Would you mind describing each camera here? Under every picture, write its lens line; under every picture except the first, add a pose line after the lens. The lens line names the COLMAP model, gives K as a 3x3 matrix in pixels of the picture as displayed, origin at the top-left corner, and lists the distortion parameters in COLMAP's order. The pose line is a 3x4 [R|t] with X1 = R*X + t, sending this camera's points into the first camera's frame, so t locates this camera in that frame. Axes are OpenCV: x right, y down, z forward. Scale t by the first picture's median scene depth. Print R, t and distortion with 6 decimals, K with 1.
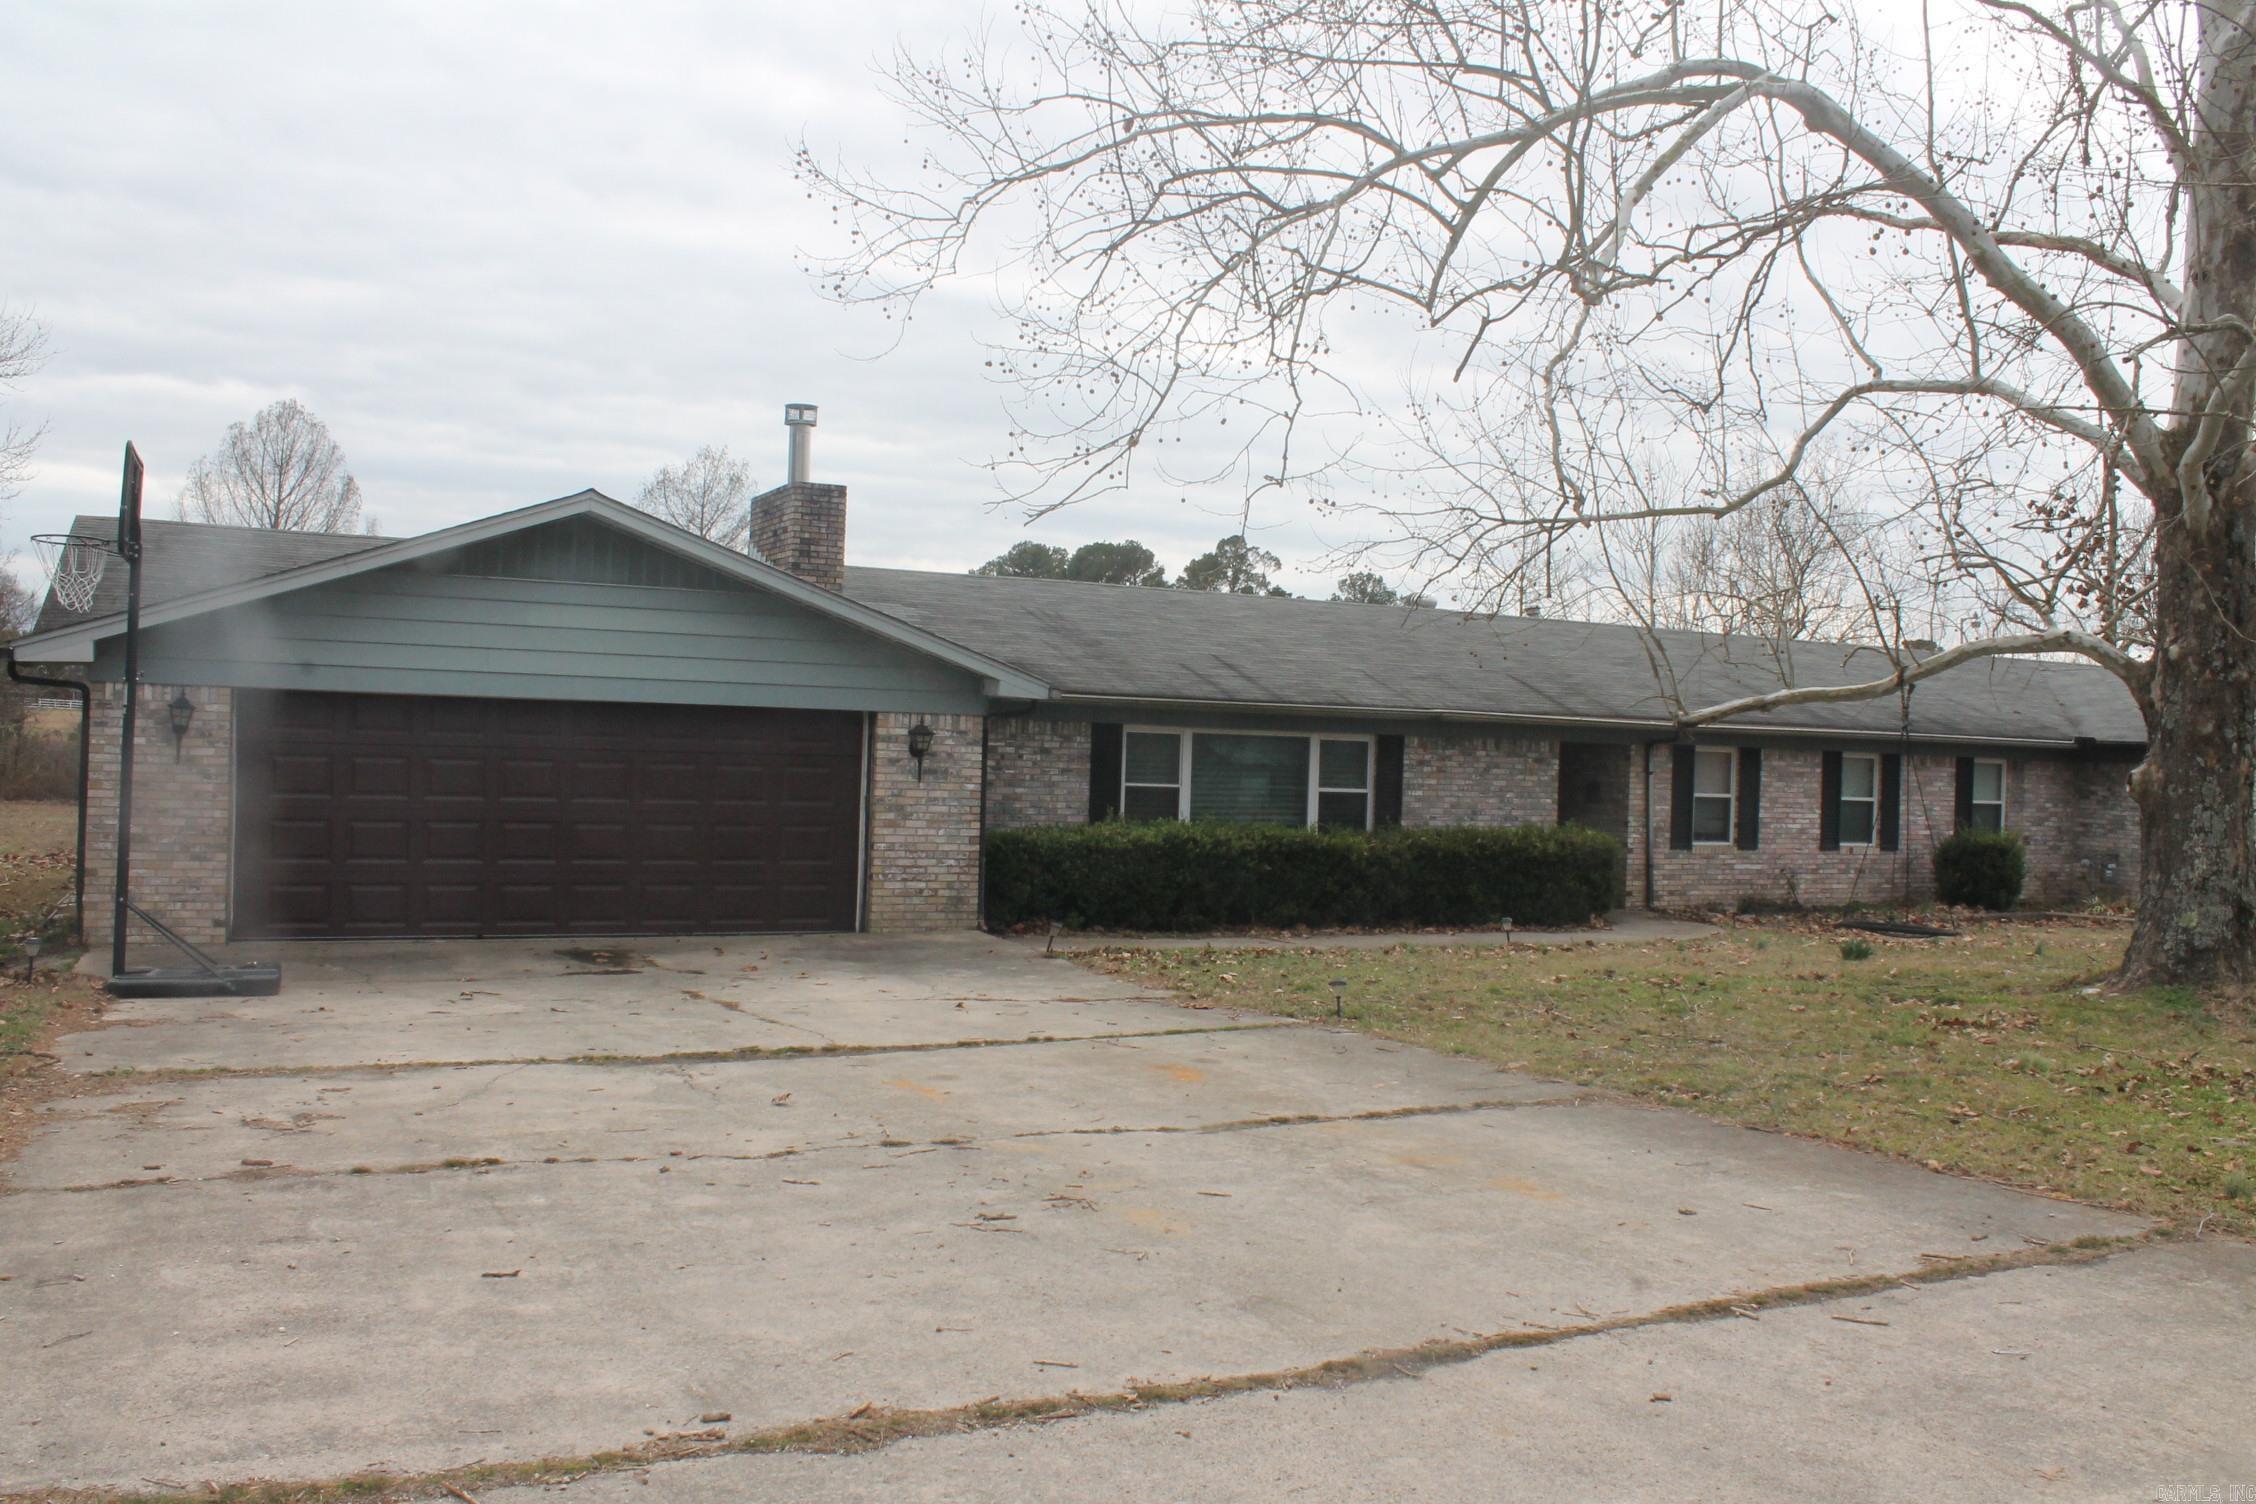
lens RADIAL K [[1970.6, 0, 1128.0], [0, 1970.6, 752.0], [0, 0, 1]] dist [-0.168372, 0.159661]
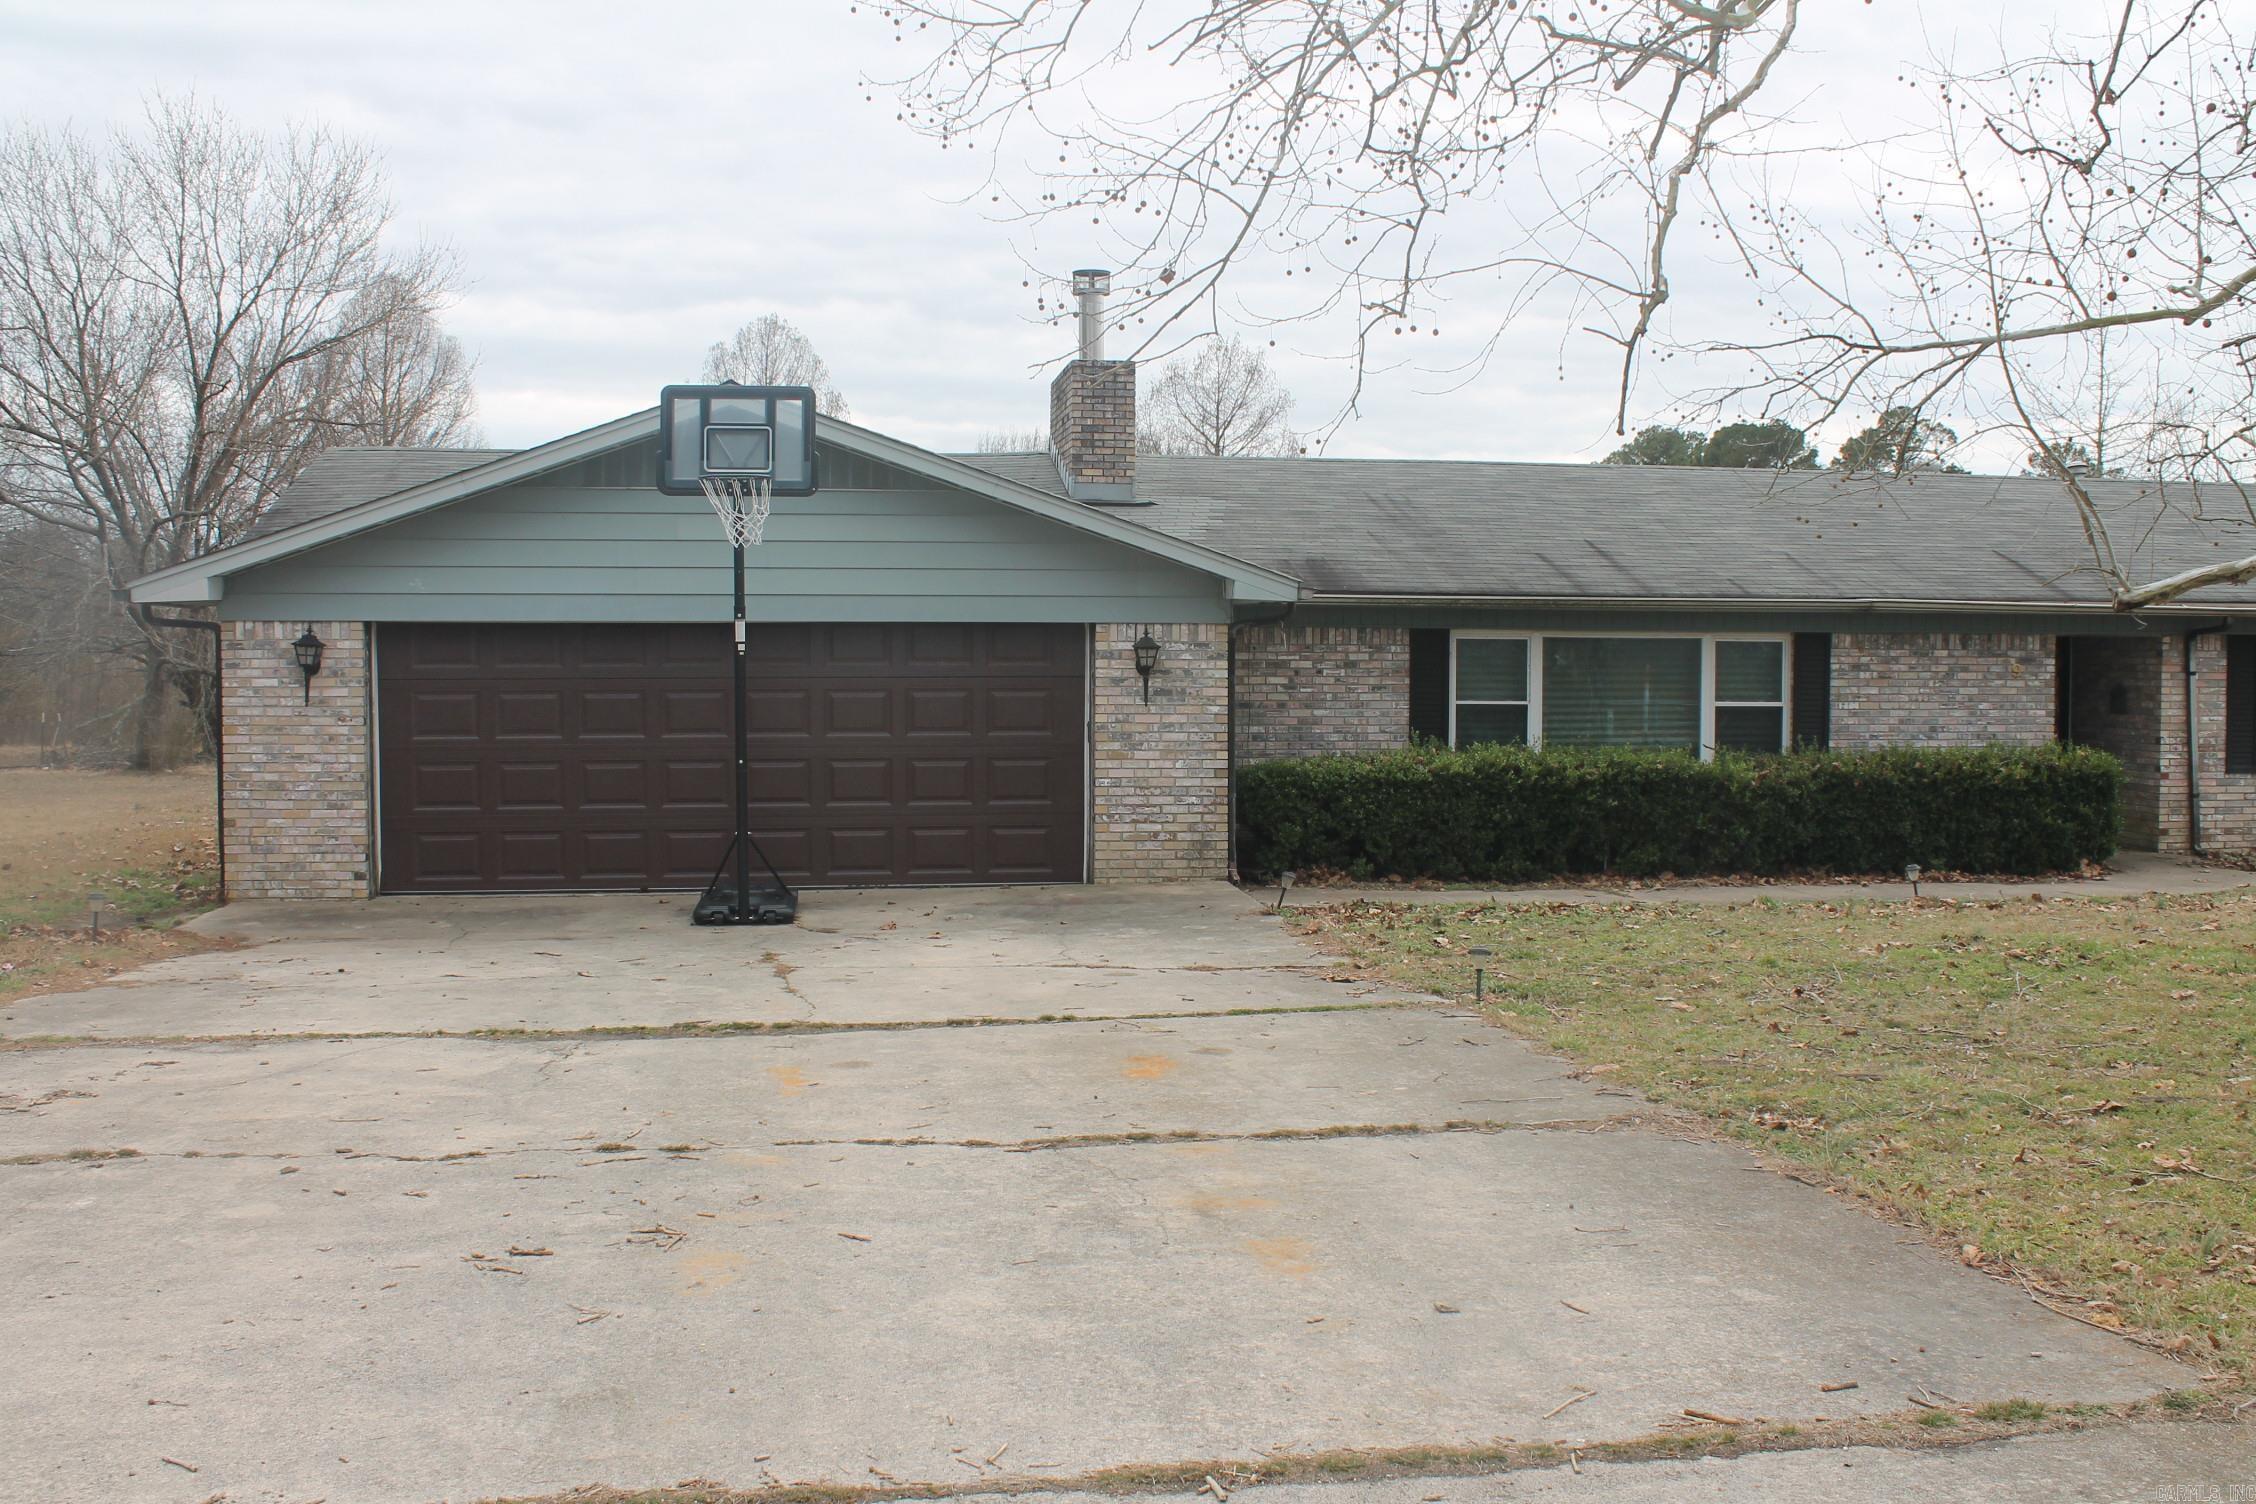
lens RADIAL K [[2199.1, 0, 1116.2], [0, 2199.1, 765.9], [0, 0, 1]] dist [-0.157098, 0.200377]
pose [[0.949760, -0.014483, -0.312645, 0.150225], [0.027249, 0.998962, 0.036503, 0.005628], [0.311792, -0.043188, 0.949168, 0.086979]]
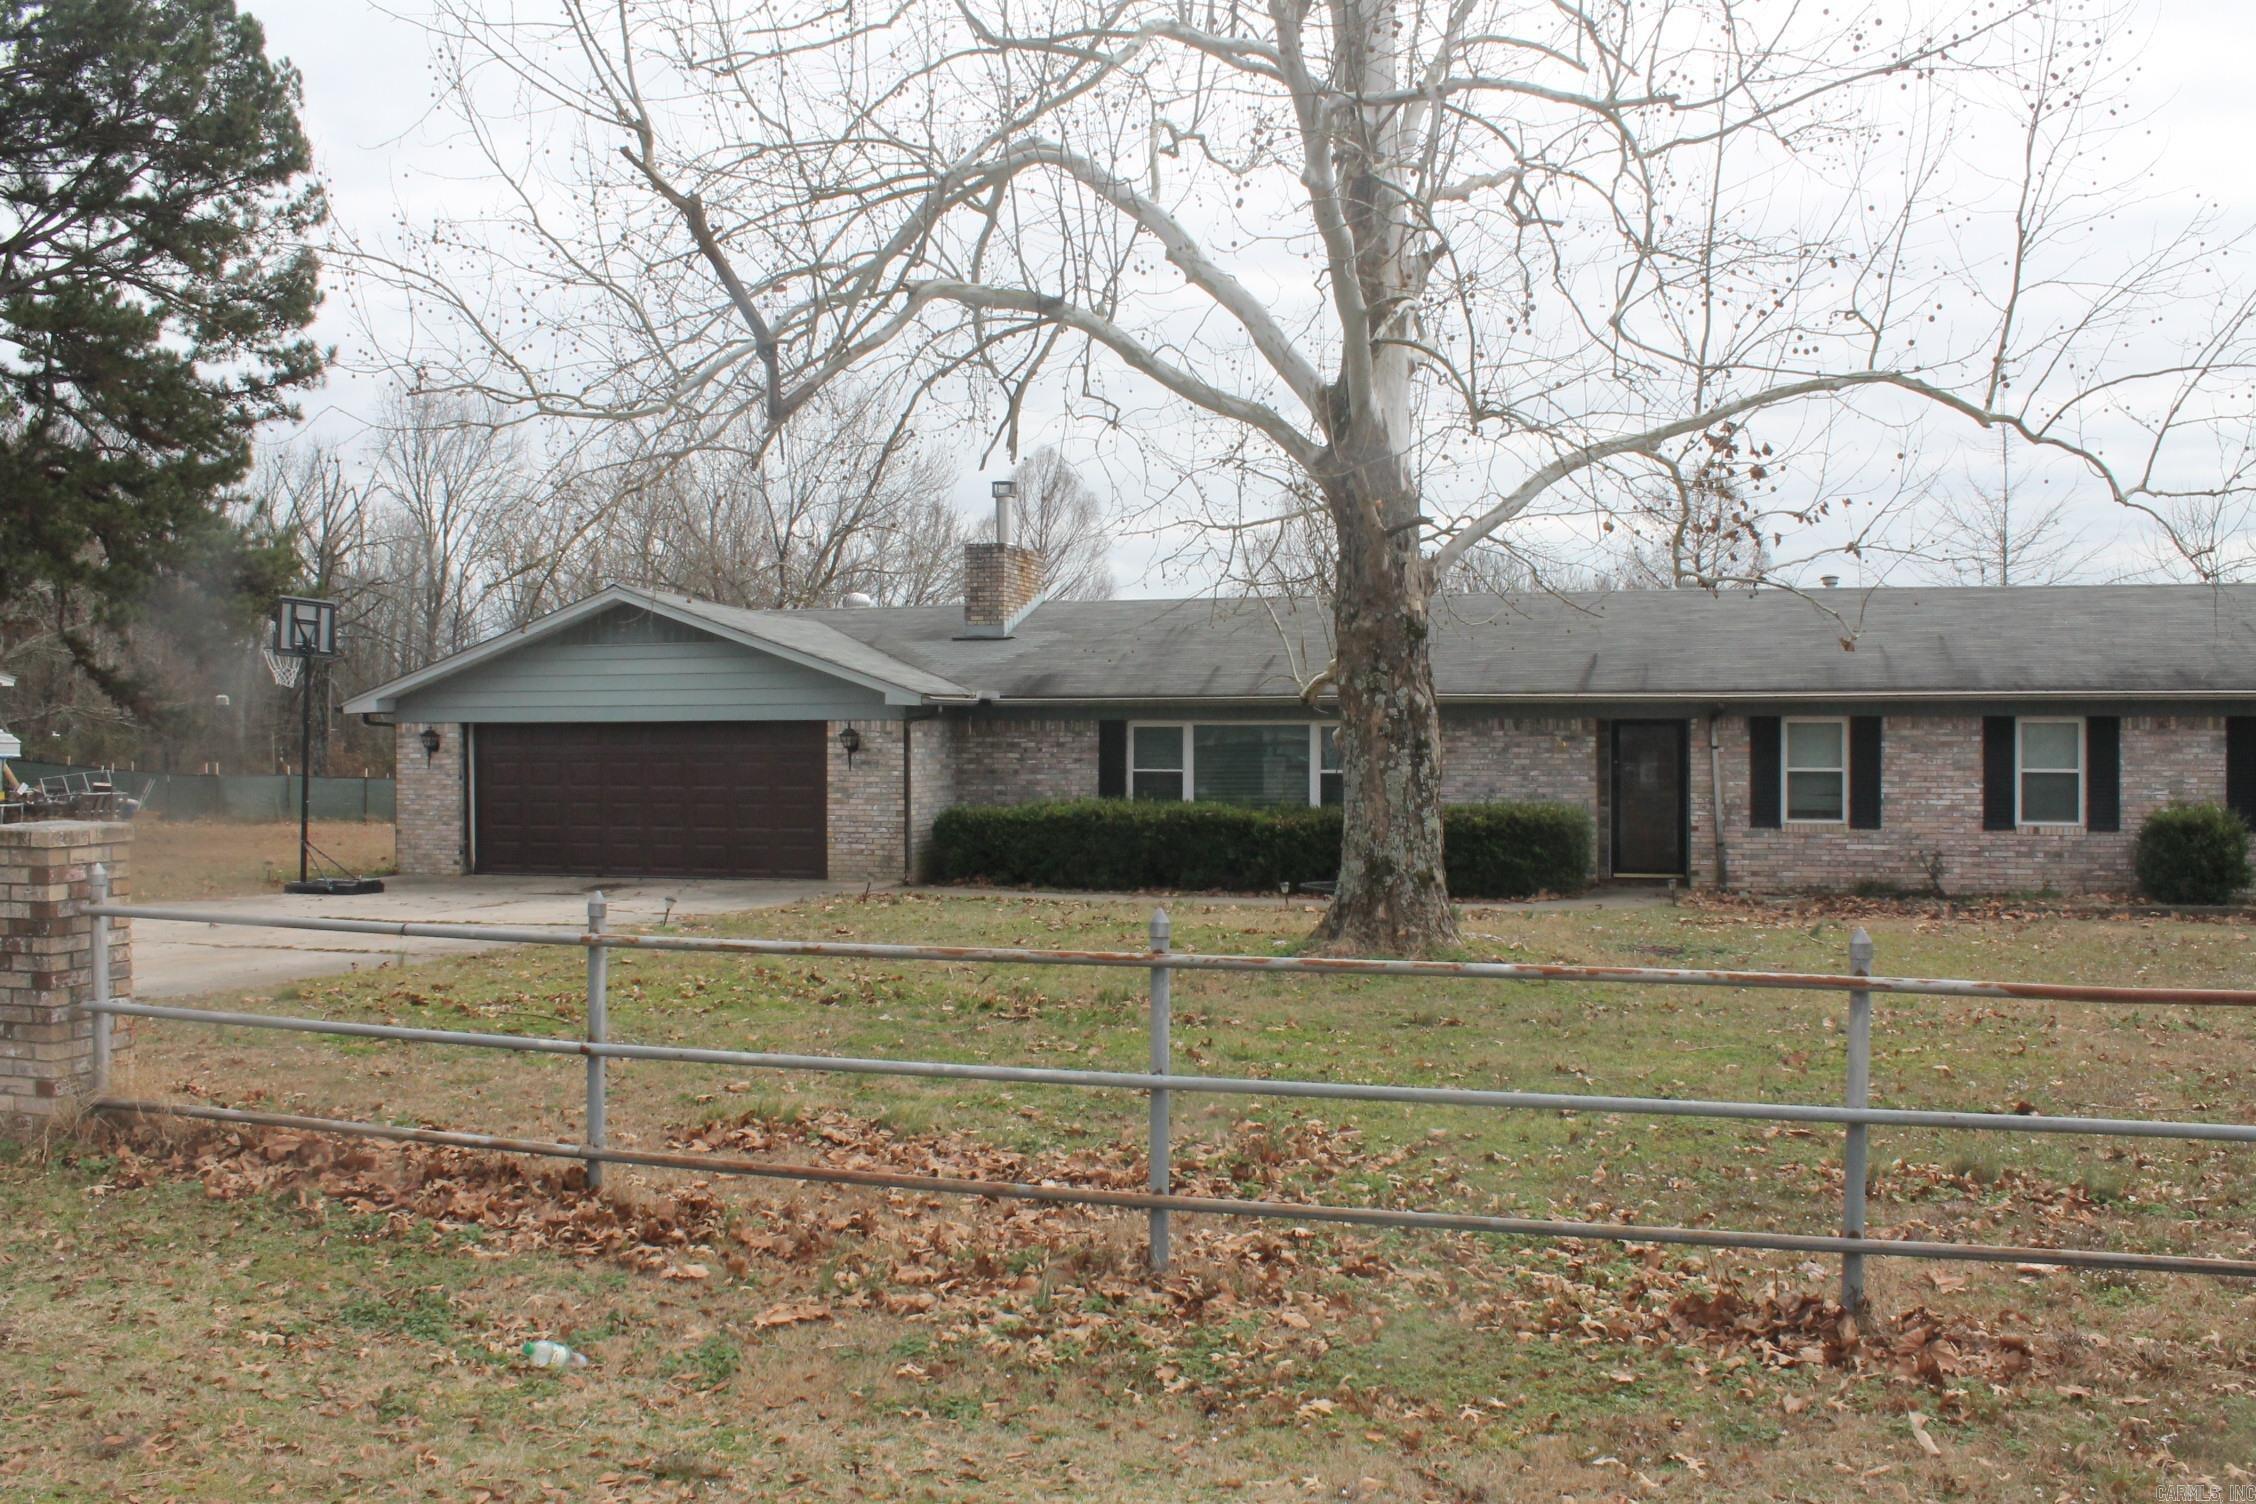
lens RADIAL K [[1970.6, 0, 1128.0], [0, 1970.6, 752.0], [0, 0, 1]] dist [-0.168372, 0.159661]
pose [[0.726825, -0.028546, -0.686229, 0.827105], [0.024025, 0.999581, -0.016134, 0.024873], [0.686402, -0.004760, 0.727207, 0.123500]]
